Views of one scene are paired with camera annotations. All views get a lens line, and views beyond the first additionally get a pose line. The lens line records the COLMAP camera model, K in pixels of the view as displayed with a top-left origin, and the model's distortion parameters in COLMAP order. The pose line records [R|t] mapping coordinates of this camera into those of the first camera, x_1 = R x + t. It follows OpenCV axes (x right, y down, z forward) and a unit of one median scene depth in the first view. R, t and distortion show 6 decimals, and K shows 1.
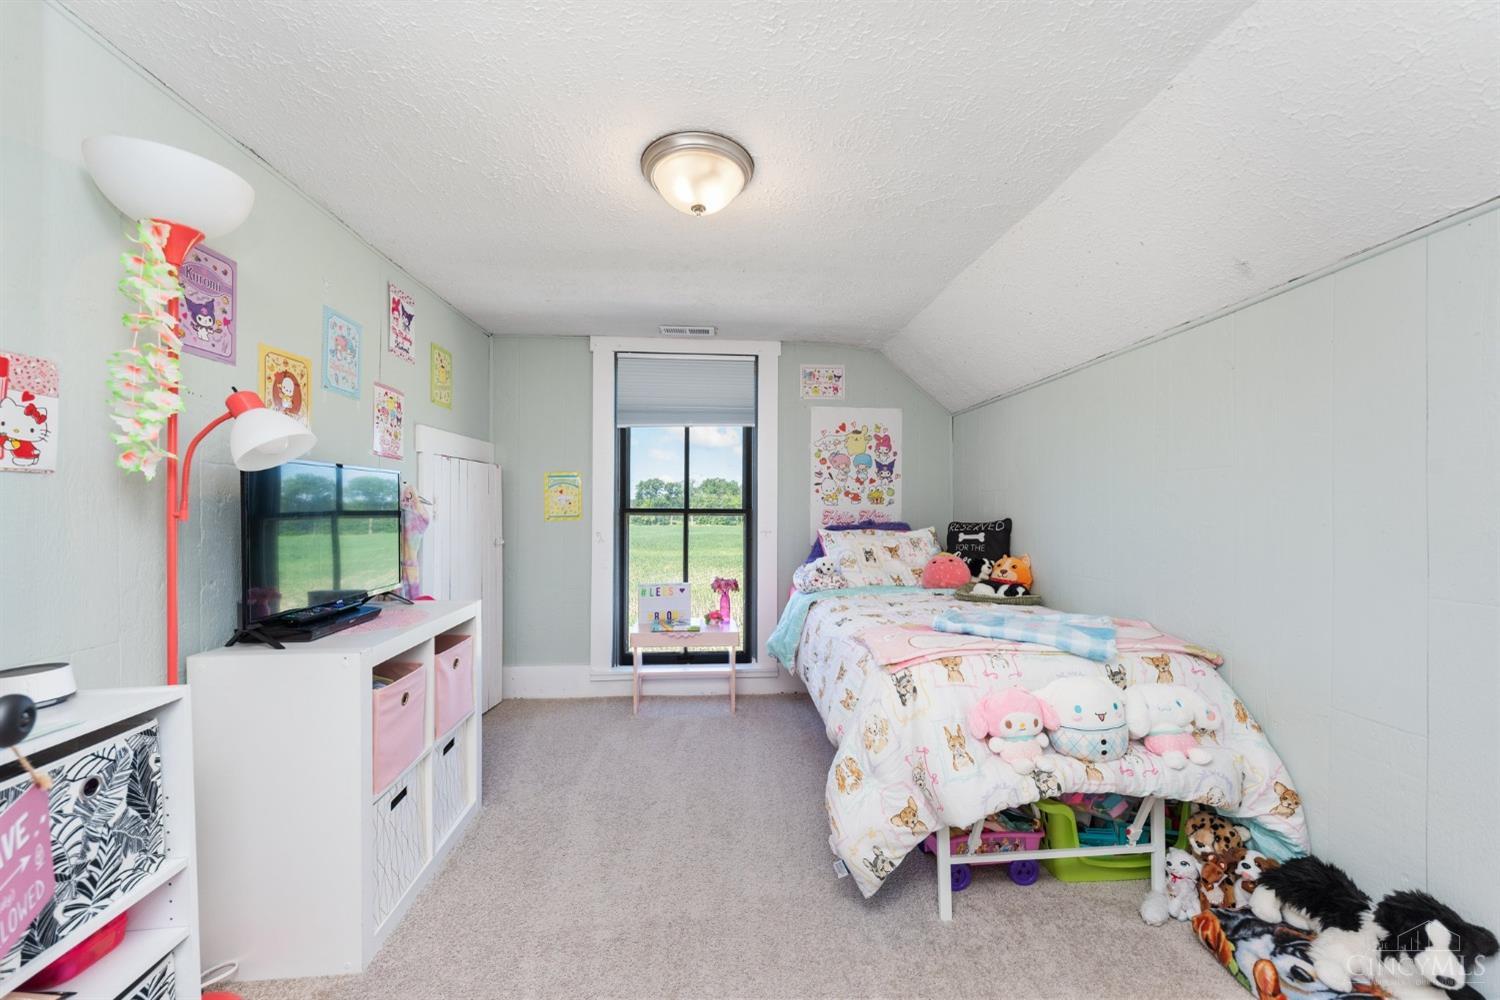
lens RADIAL K [[604.3, 0, 751.3], [0, 604.3, 504.0], [0, 0, 1]] dist [-0.014474, -0.000367]
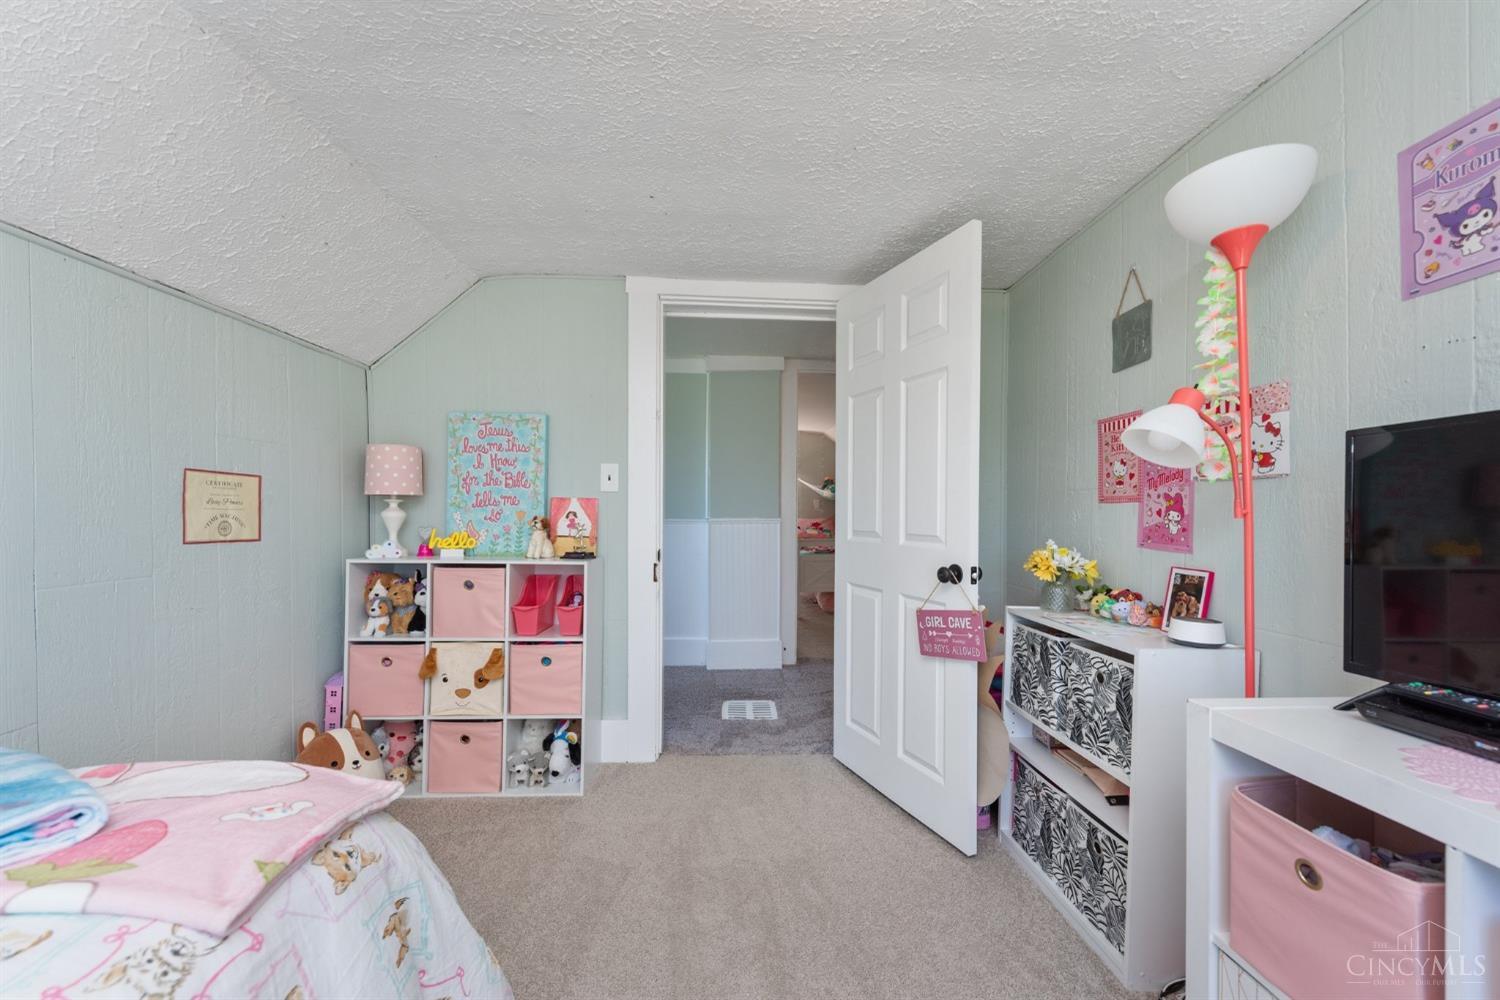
lens RADIAL K [[604.3, 0, 751.2], [0, 604.3, 508.2], [0, 0, 1]] dist [-0.014474, -0.000367]
pose [[-0.999380, -0.001774, 0.035170, -0.198633], [-0.002242, 0.999910, -0.013265, 0.032544], [-0.035143, -0.013336, -0.999293, 2.519704]]
